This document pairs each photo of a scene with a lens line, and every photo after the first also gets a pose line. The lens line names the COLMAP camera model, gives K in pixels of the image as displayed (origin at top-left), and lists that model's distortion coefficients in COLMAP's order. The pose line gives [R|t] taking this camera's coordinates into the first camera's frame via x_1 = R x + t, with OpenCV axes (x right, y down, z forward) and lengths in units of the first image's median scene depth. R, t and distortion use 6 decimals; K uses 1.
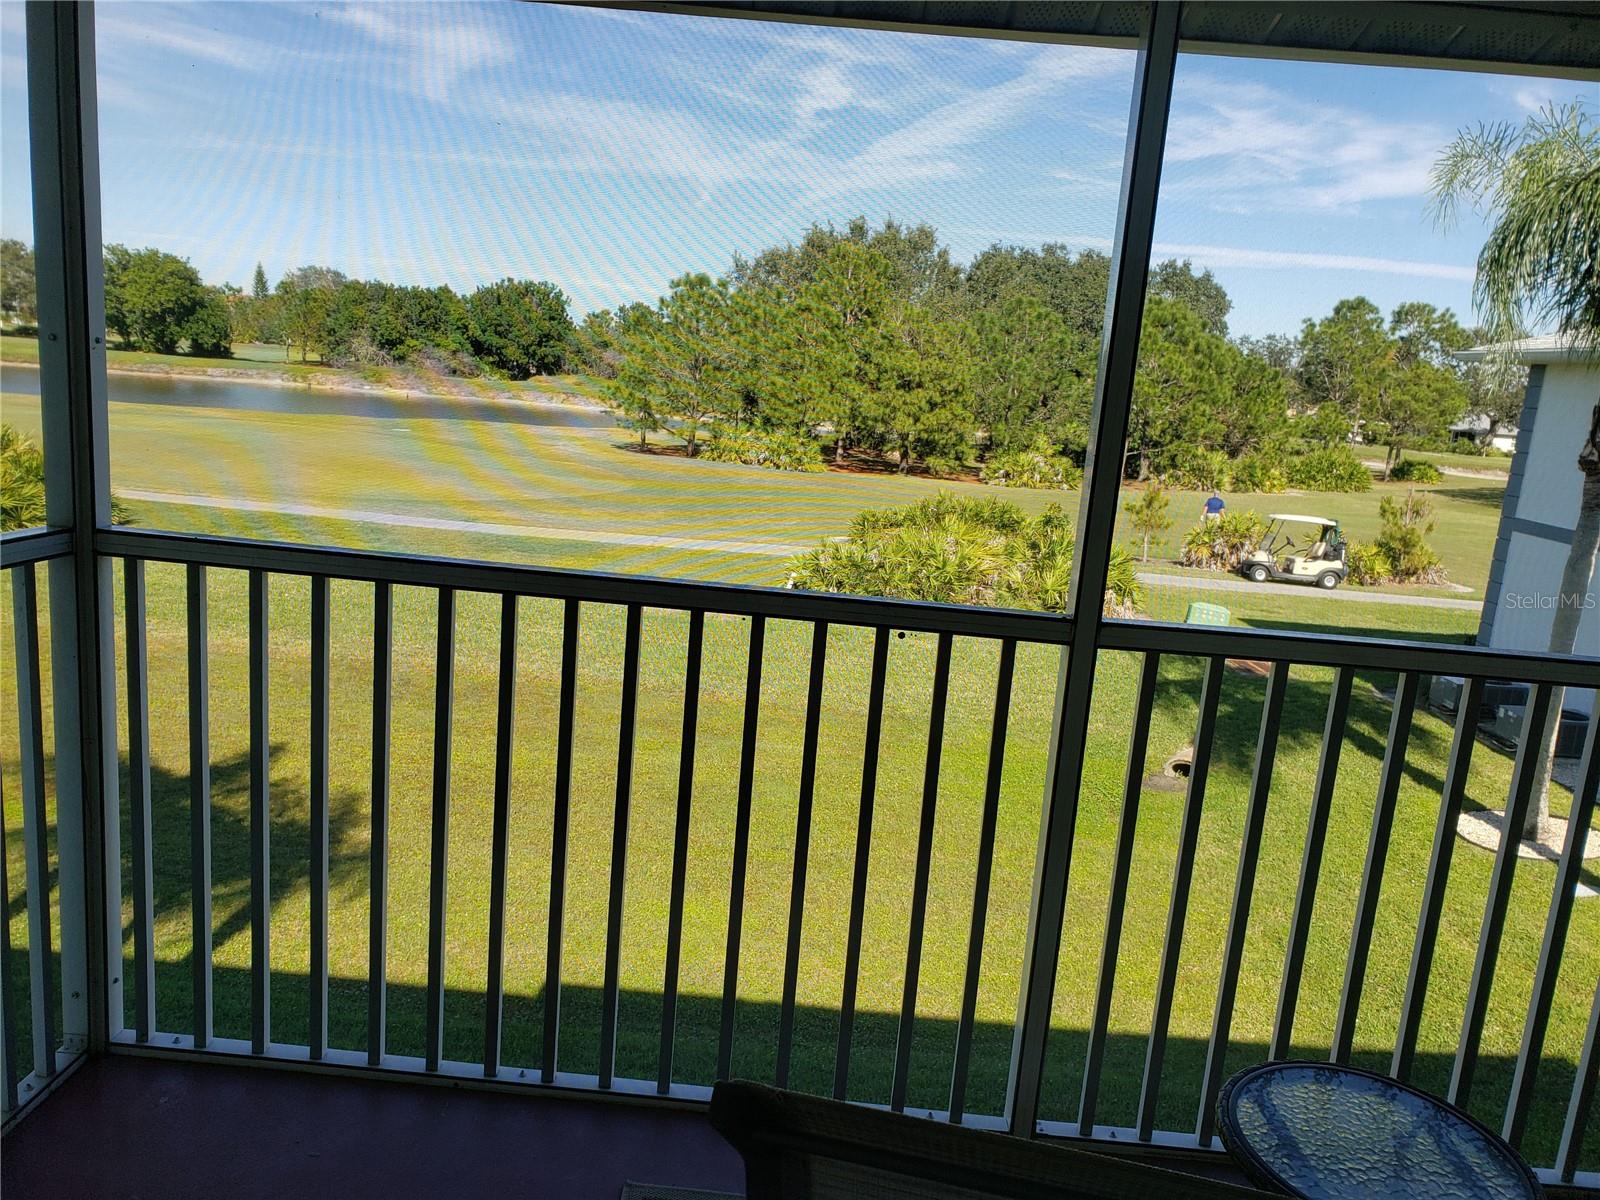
lens RADIAL K [[1263.4, 0, 805.7], [0, 1263.4, 597.1], [0, 0, 1]] dist [0.018173, 0.011548]
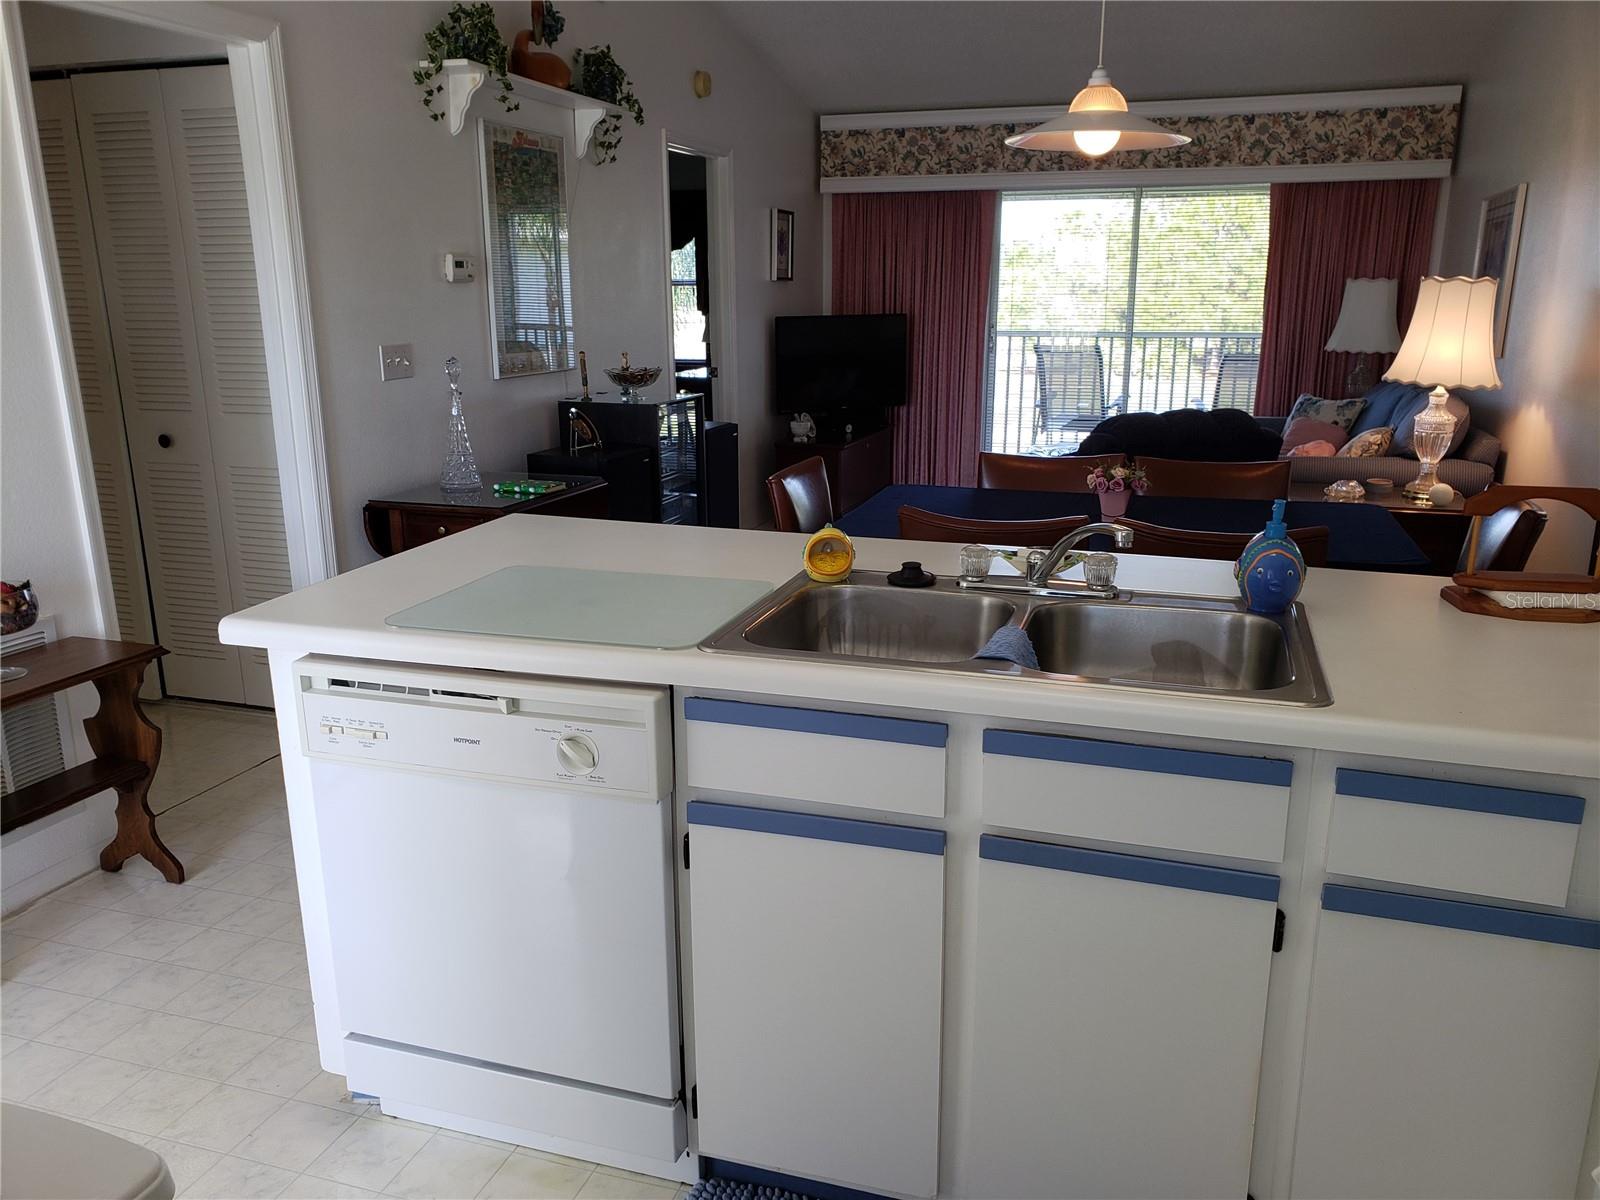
lens RADIAL K [[1263.4, 0, 799.5], [0, 1263.4, 604.6], [0, 0, 1]] dist [0.018173, 0.011548]
pose [[0.953499, -0.007791, -0.301297, 0.017566], [0.024478, 0.998365, 0.051648, 0.028972], [0.300402, -0.056622, 0.952131, -0.152542]]
